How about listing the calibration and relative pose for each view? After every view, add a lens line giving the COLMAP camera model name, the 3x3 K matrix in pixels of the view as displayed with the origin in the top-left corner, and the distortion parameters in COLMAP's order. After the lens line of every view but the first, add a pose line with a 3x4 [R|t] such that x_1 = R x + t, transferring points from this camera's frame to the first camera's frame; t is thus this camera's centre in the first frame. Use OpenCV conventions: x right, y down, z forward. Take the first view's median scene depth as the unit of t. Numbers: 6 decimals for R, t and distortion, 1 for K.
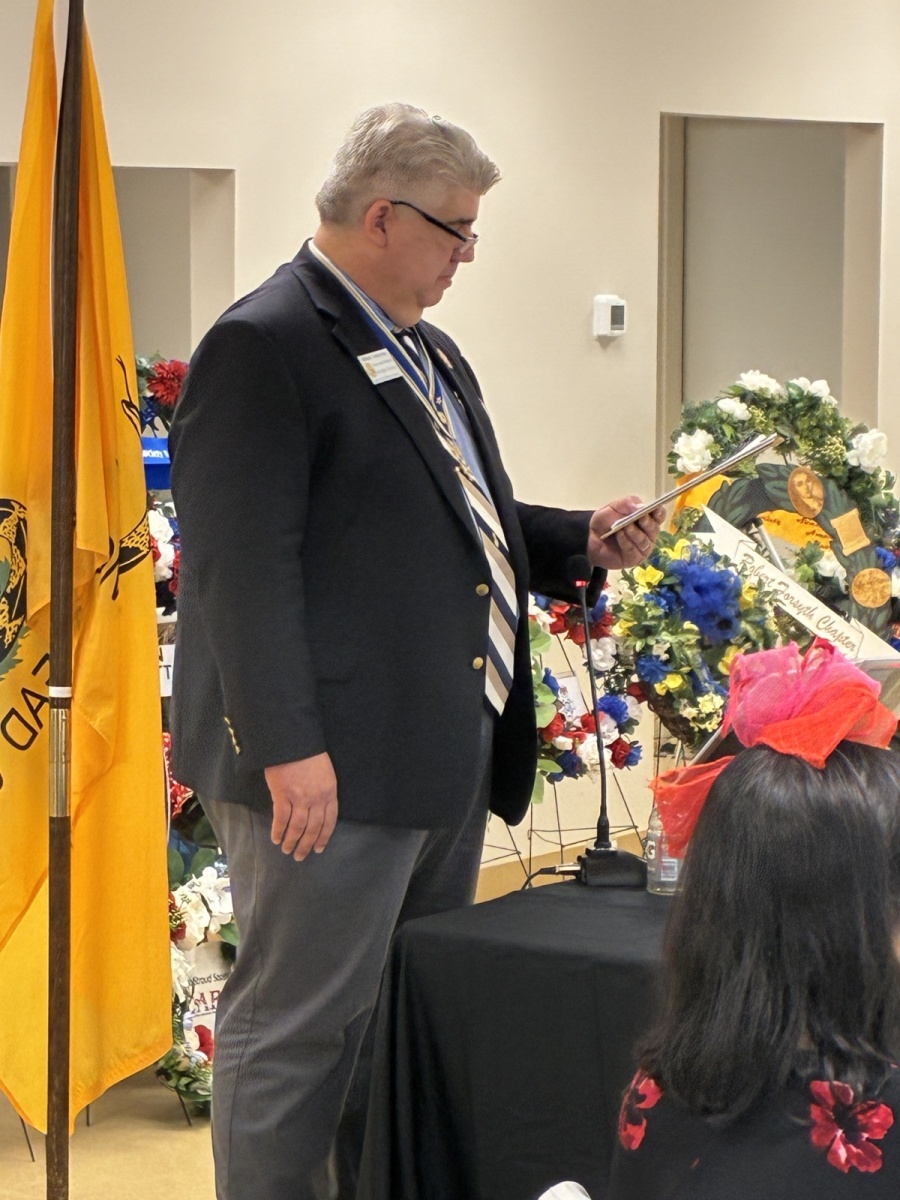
lens RADIAL K [[3835.0, 0, 450.0], [0, 3835.0, 600.0], [0, 0, 1]] dist [0.096199, 0.459000]
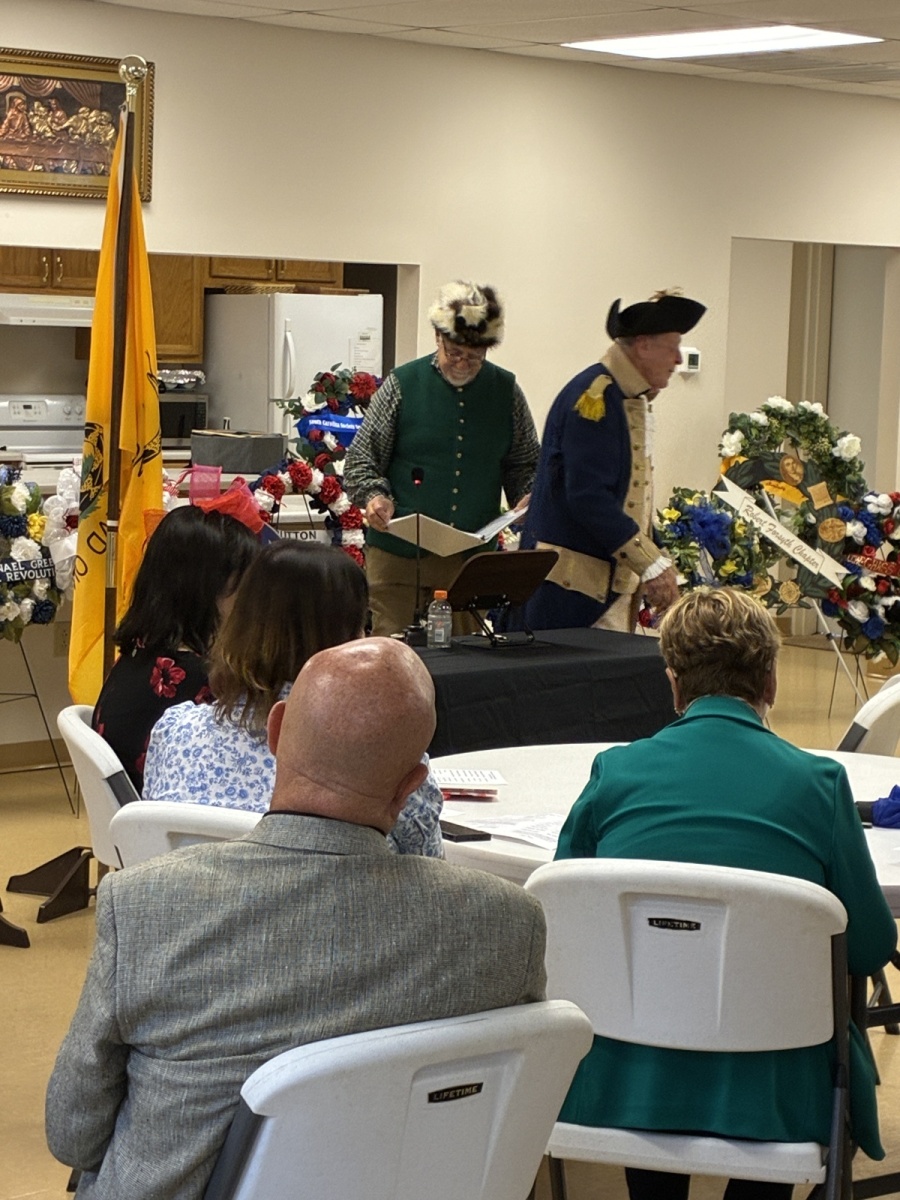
lens RADIAL K [[2726.5, 0, 450.0], [0, 2726.5, 600.0], [0, 0, 1]] dist [0.112436, -0.011604]
pose [[0.977458, 0.044732, -0.206339, 0.192185], [-0.043911, 0.998999, 0.008556, 0.023731], [0.206515, 0.000697, 0.978443, -0.170912]]
